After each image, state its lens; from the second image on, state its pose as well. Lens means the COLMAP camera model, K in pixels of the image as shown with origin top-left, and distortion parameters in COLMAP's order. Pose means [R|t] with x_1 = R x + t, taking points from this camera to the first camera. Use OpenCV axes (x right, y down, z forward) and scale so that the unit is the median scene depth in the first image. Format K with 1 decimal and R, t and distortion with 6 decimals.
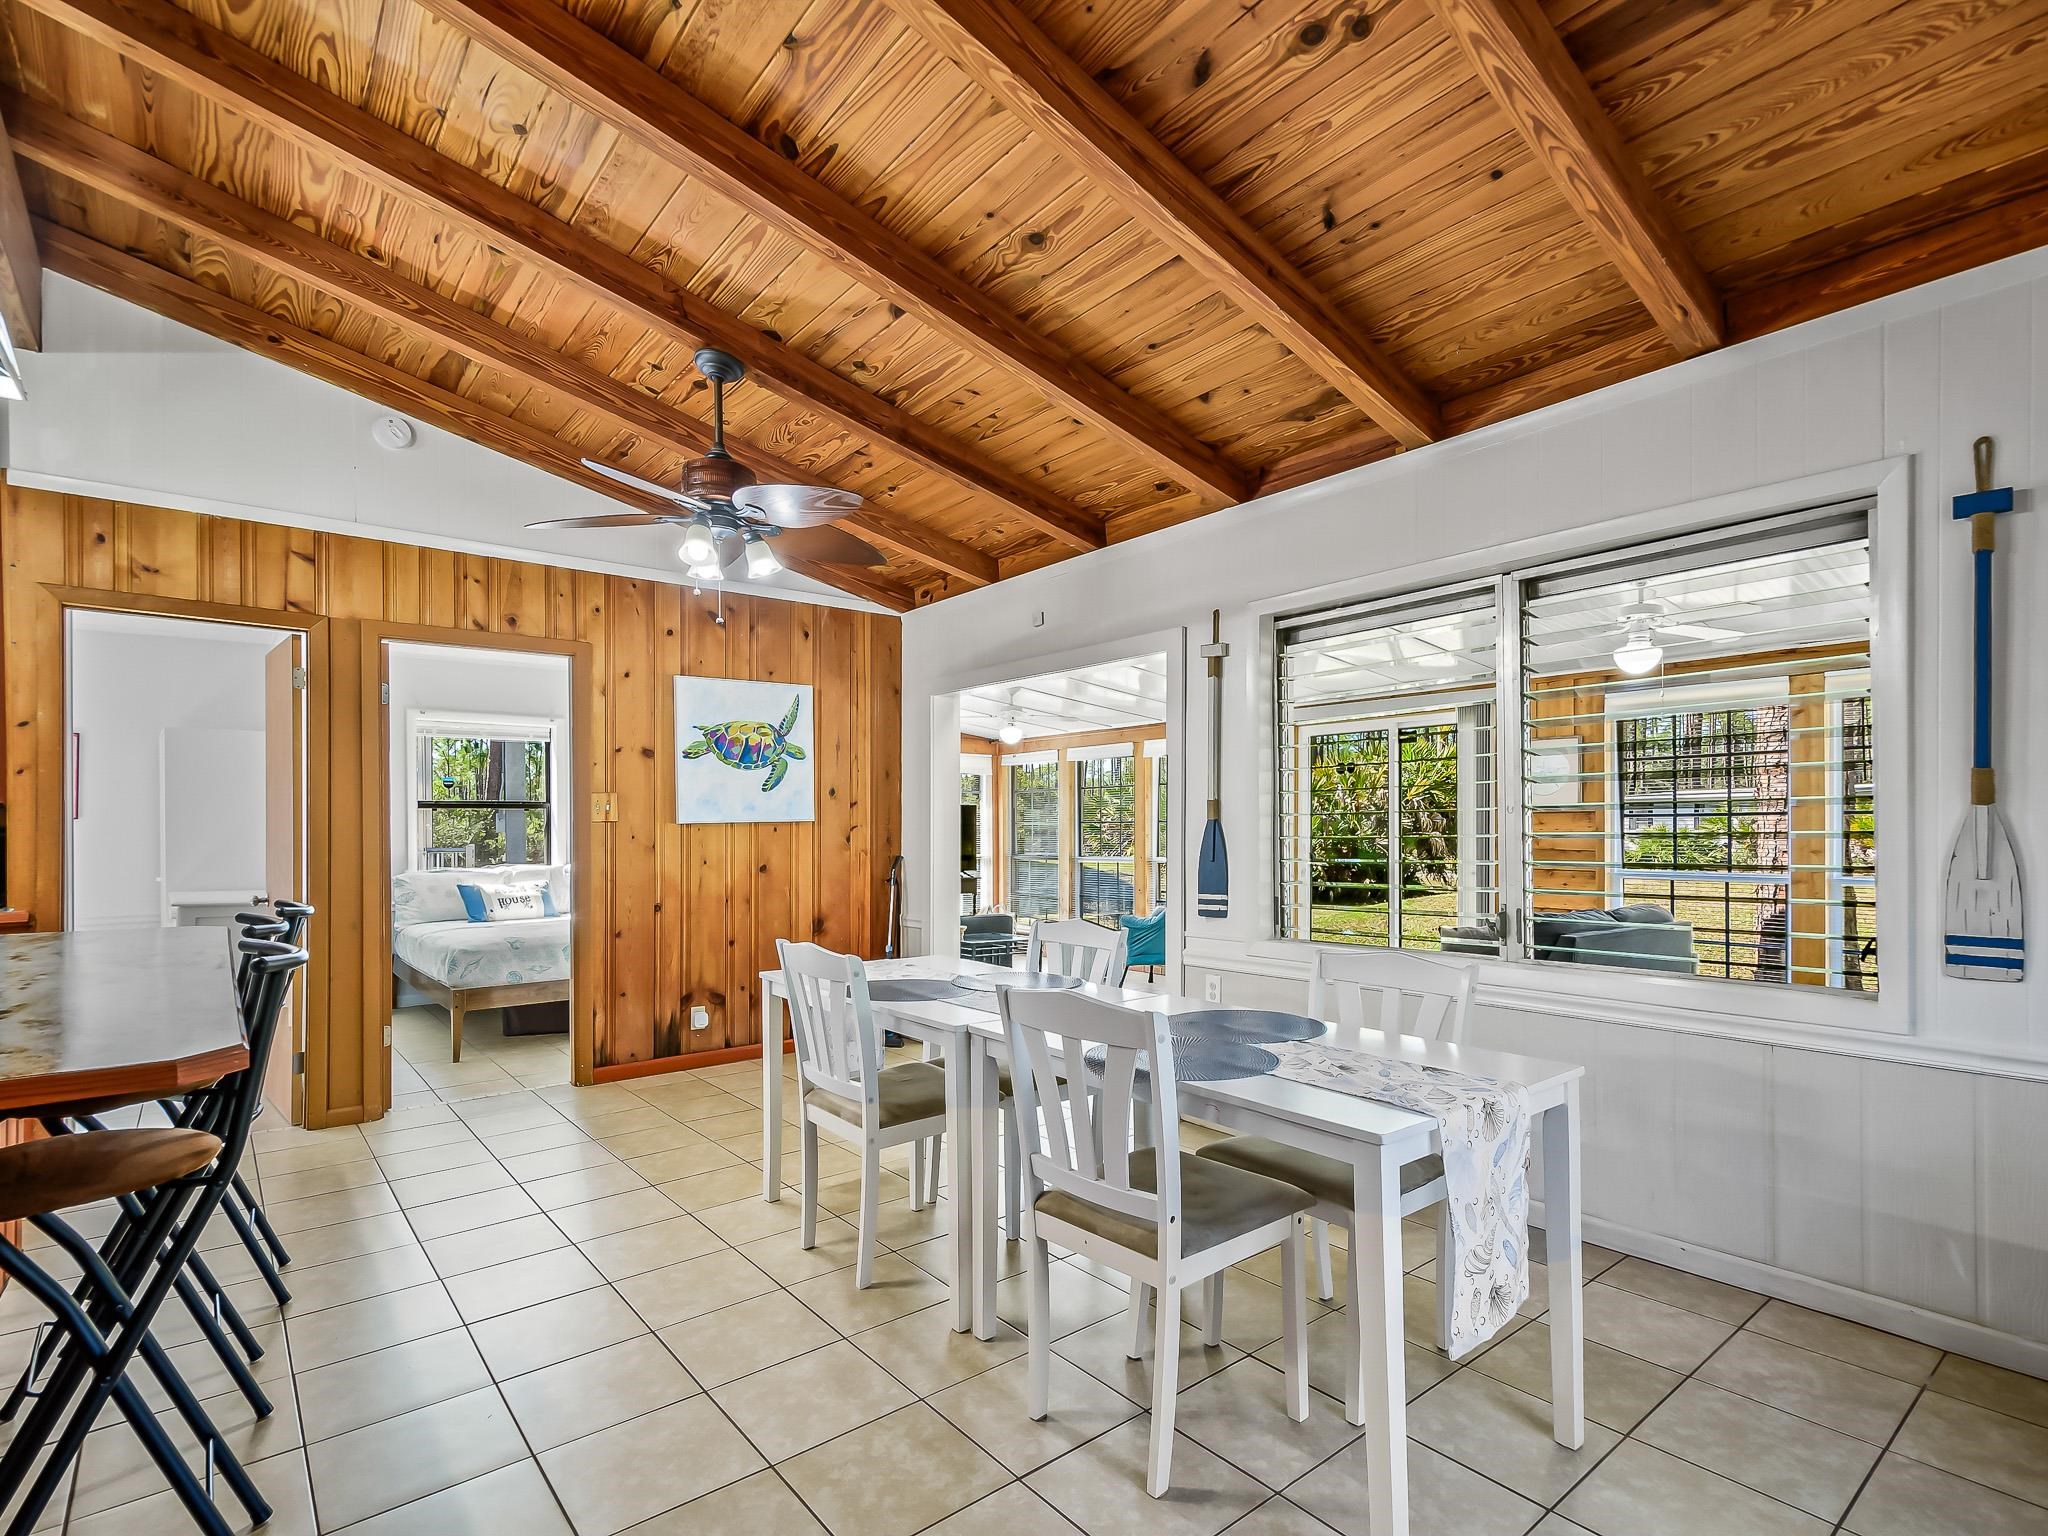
lens RADIAL K [[1011.9, 0, 995.4], [0, 1011.9, 823.6], [0, 0, 1]] dist [0.000118, -0.001240]
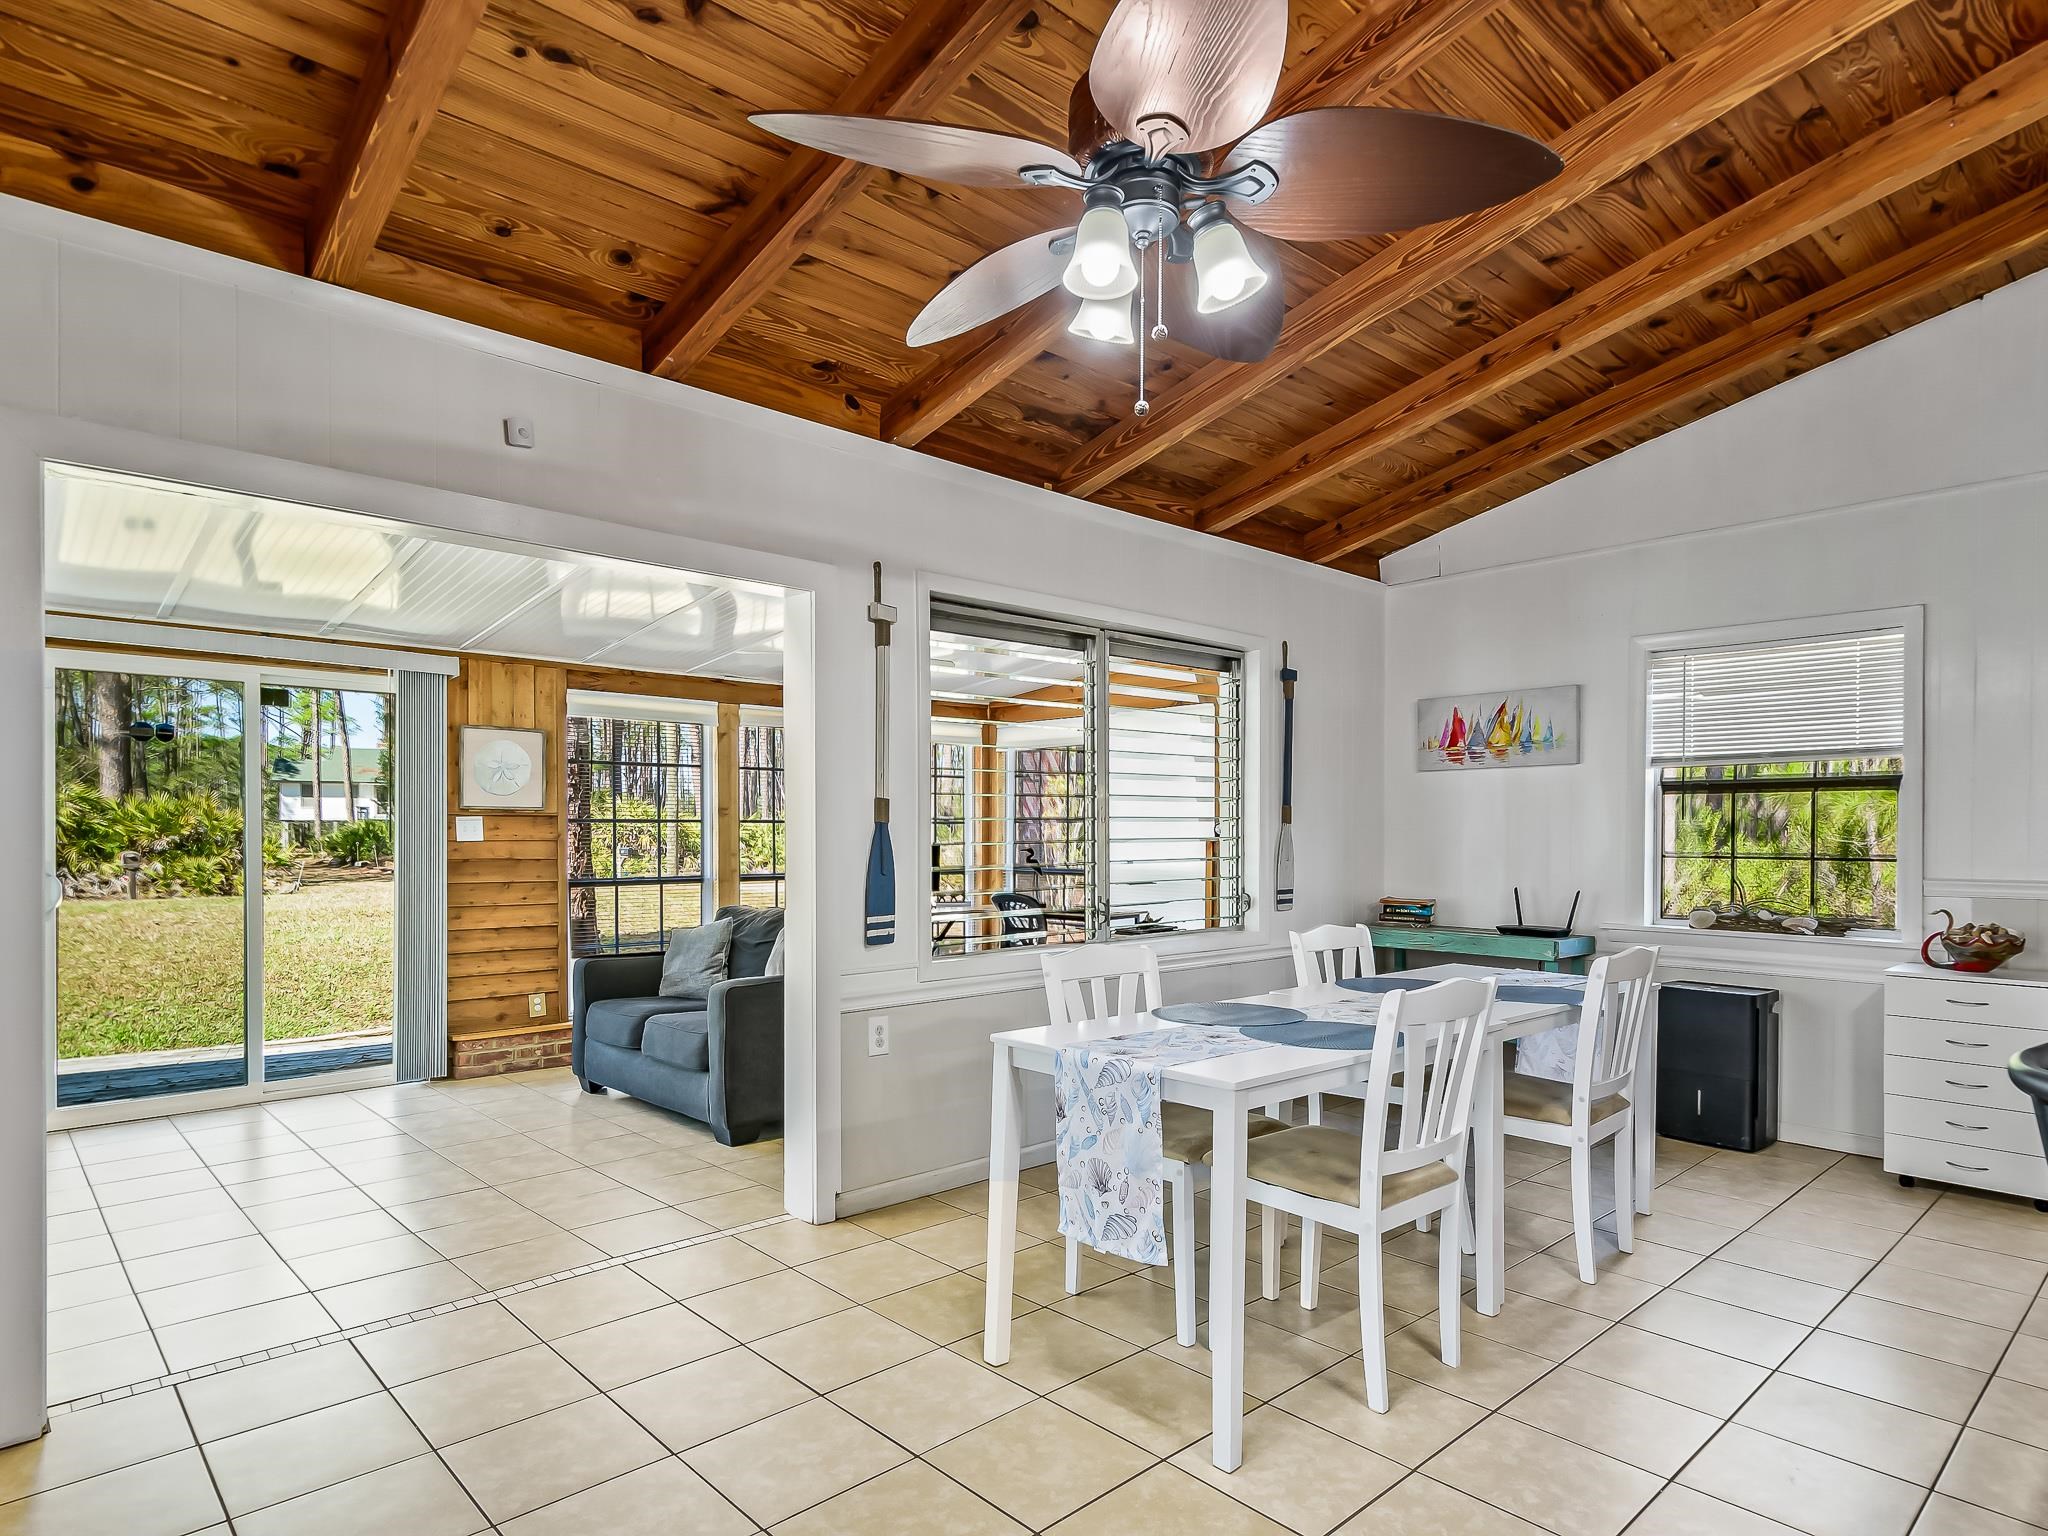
lens RADIAL K [[1148.5, 0, 1034.3], [0, 1148.5, 841.7], [0, 0, 1]] dist [0.004008, -0.002737]
pose [[-0.105180, -0.004964, 0.994441, -0.703600], [-0.008131, 0.999958, 0.004132, 0.006241], [-0.994420, -0.007651, -0.105216, 0.975020]]
